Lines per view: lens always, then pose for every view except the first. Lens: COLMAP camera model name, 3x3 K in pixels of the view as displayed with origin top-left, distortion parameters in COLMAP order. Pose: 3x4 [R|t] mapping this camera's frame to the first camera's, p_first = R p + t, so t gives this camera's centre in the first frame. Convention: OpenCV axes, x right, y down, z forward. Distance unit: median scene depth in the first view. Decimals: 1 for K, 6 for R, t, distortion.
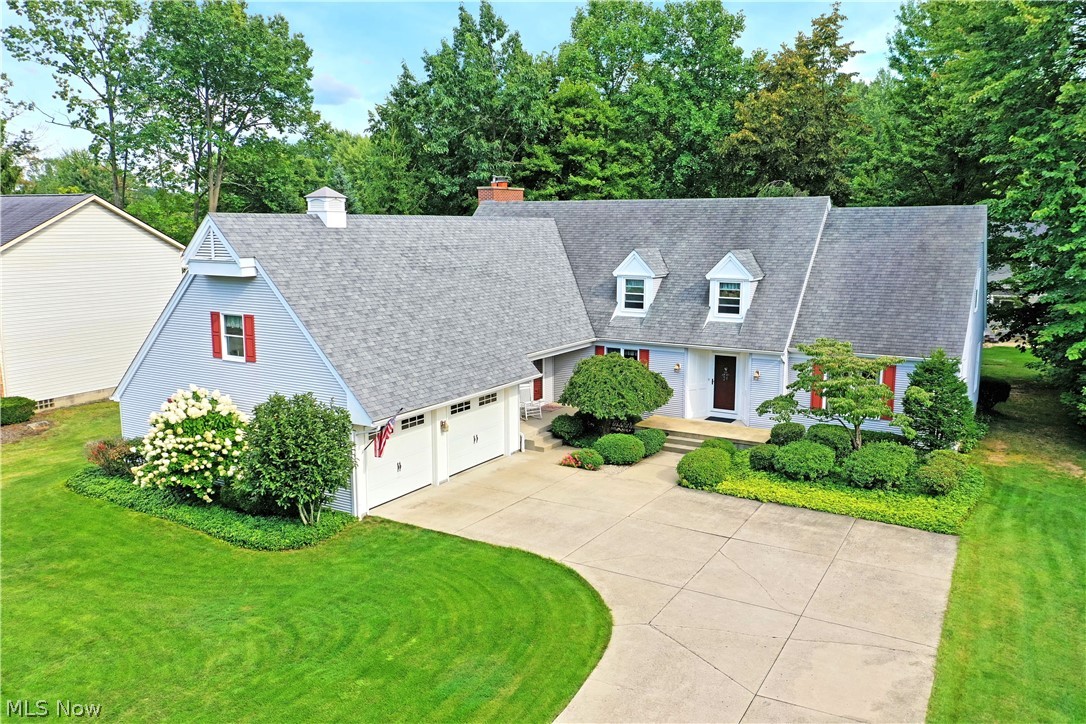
lens RADIAL K [[864.3, 0, 543.0], [0, 864.3, 362.0], [0, 0, 1]] dist [0.016081, 0.011356]
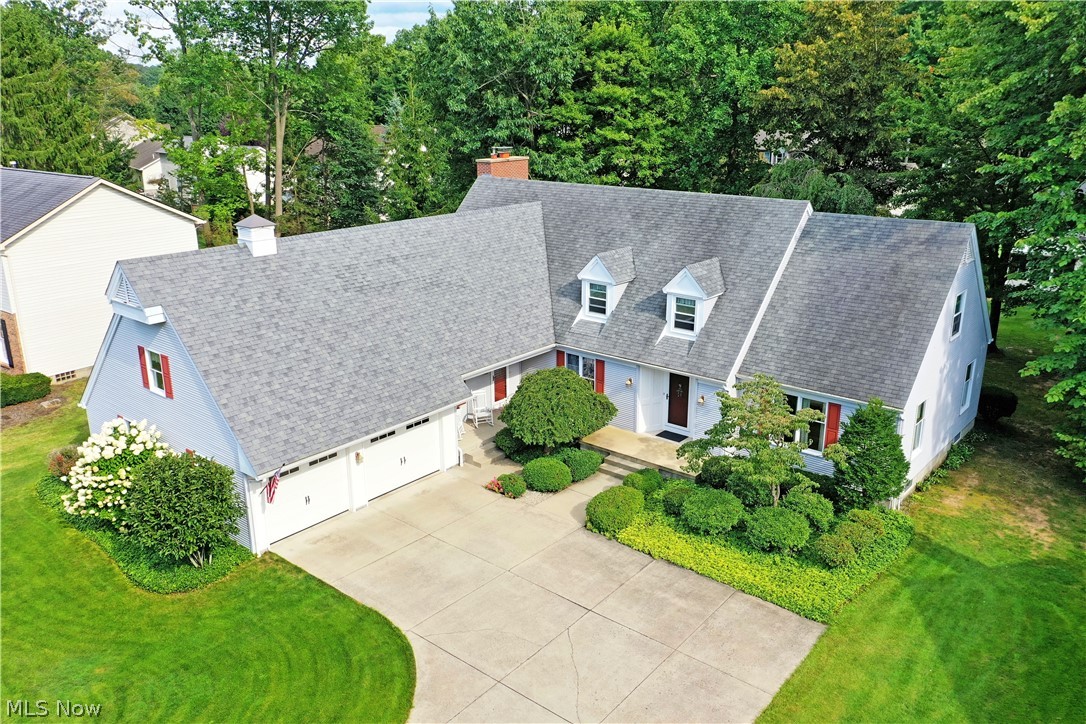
lens RADIAL K [[864.3, 0, 543.0], [0, 864.3, 362.0], [0, 0, 1]] dist [0.016081, 0.011356]
pose [[0.987496, 0.042264, -0.151873, 0.222826], [-0.020191, 0.989365, 0.144044, -0.167594], [0.156346, -0.139177, 0.977848, 0.031781]]
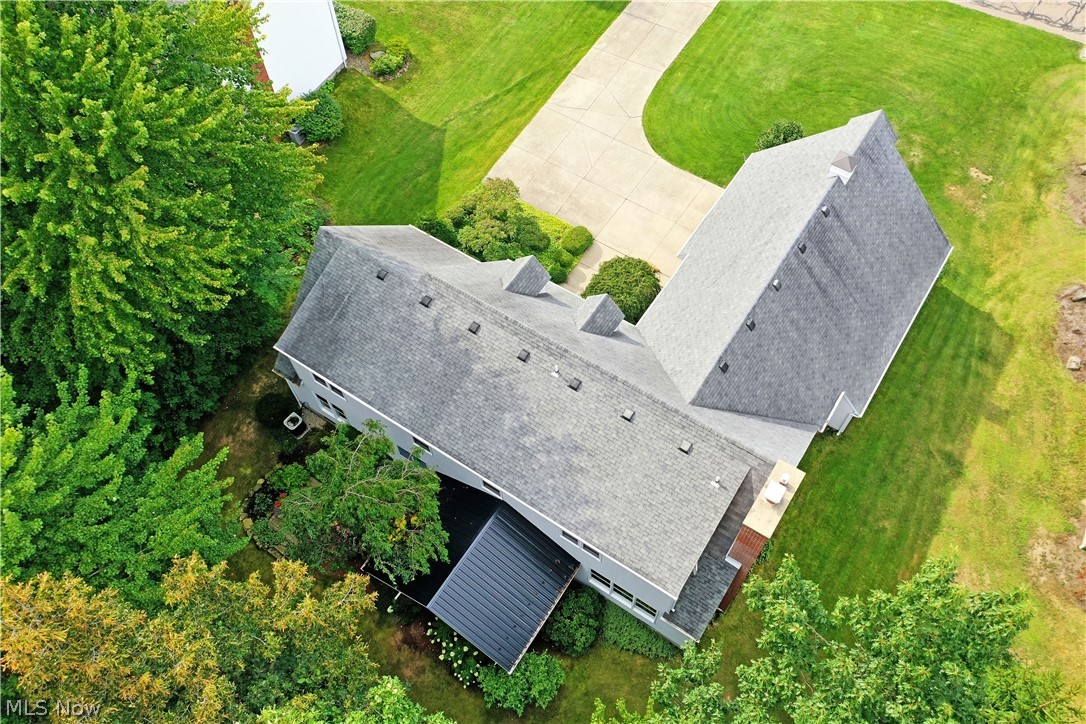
lens RADIAL K [[864.3, 0, 543.0], [0, 864.3, 362.0], [0, 0, 1]] dist [0.016081, 0.011356]
pose [[-0.998490, -0.029873, 0.046102, 0.149306], [0.031963, 0.366600, 0.929830, -1.271003], [-0.044678, 0.929899, -0.365091, 1.673099]]
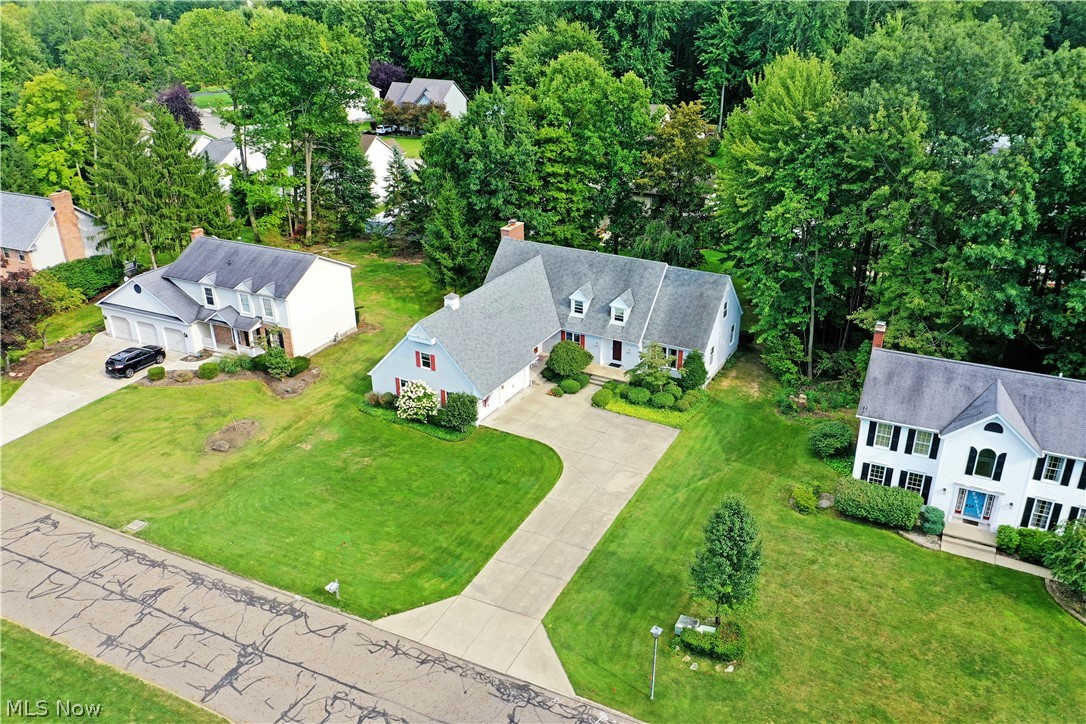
lens RADIAL K [[864.3, 0, 543.0], [0, 864.3, 362.0], [0, 0, 1]] dist [0.016081, 0.011356]
pose [[0.999556, -0.019685, 0.022367, -0.042763], [0.012871, 0.962294, 0.271708, -0.620632], [-0.026873, -0.271300, 0.962120, -1.321712]]
